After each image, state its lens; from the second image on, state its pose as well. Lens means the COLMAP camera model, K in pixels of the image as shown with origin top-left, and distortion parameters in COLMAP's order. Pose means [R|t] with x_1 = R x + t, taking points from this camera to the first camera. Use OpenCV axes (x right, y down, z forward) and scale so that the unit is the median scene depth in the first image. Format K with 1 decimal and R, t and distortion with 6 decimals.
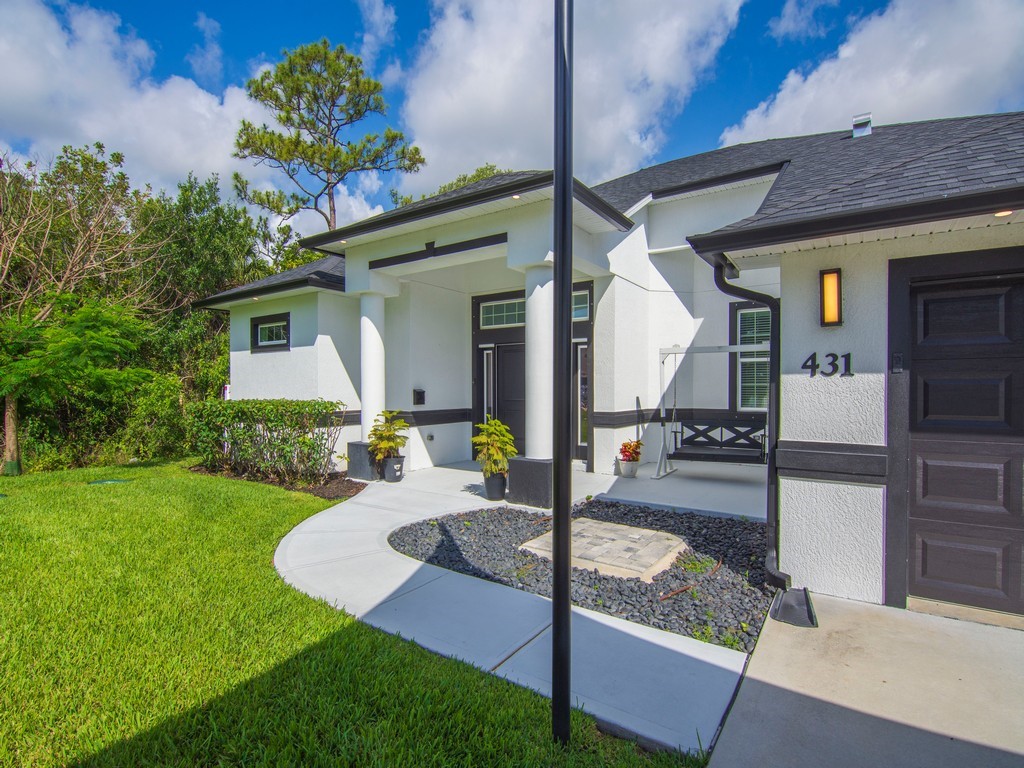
lens RADIAL K [[512.2, 0, 512.0], [0, 512.2, 384.0], [0, 0, 1]] dist [0.000336, 0.000030]
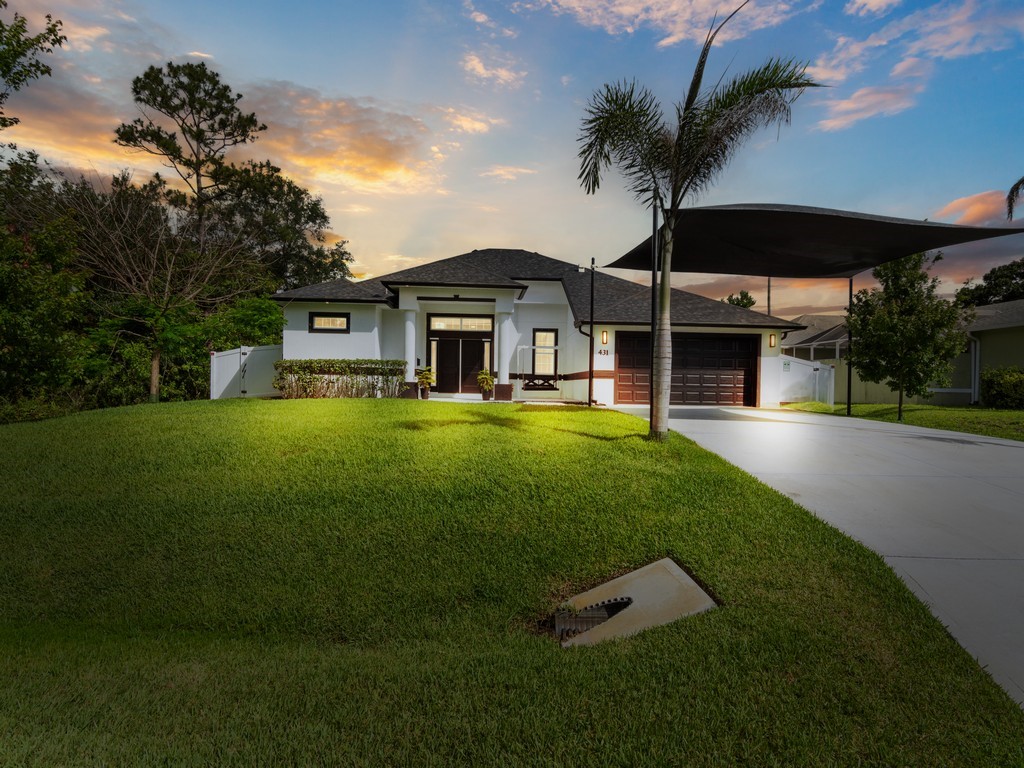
lens RADIAL K [[485.9, 0, 512.0], [0, 485.9, 384.0], [0, 0, 1]] dist [0.001776, -0.010516]
pose [[0.810654, 0.020705, 0.585159, -1.100199], [-0.026493, 0.999648, 0.001331, 0.110977], [-0.584926, -0.016581, 0.810918, -0.862760]]
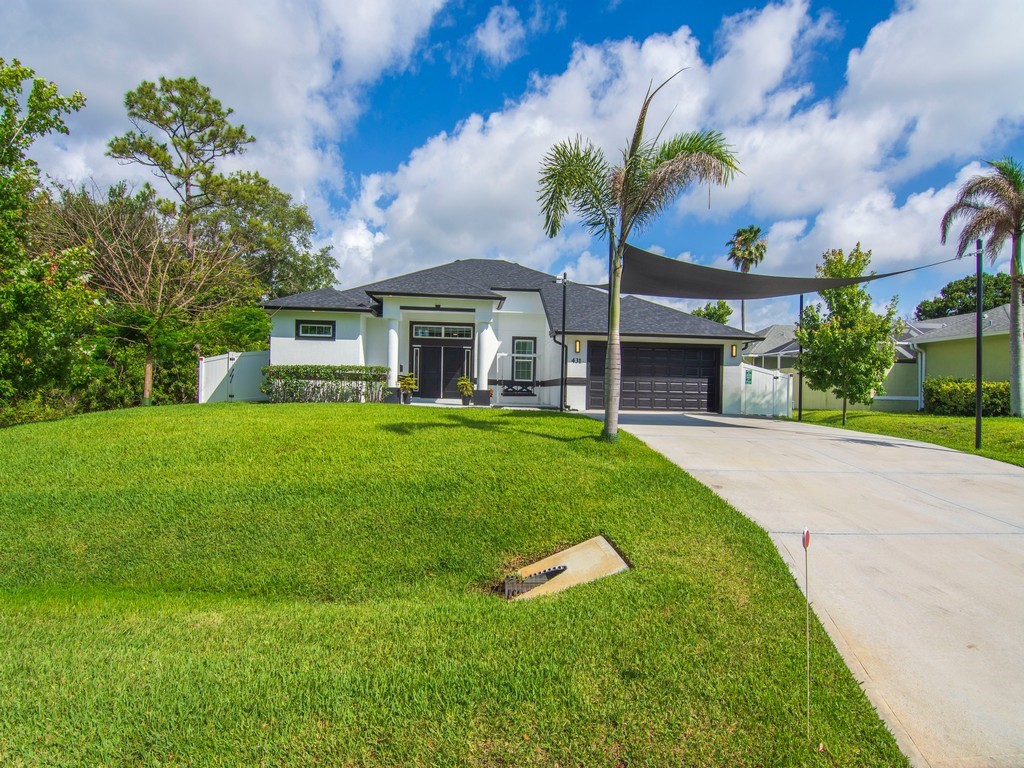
lens RADIAL K [[486.3, 0, 512.0], [0, 486.3, 384.0], [0, 0, 1]] dist [-0.001537, -0.011562]
pose [[0.792783, 0.031487, 0.608690, -1.137249], [-0.031953, 0.999439, -0.010083, 0.106228], [-0.608665, -0.011456, 0.793344, -0.966413]]
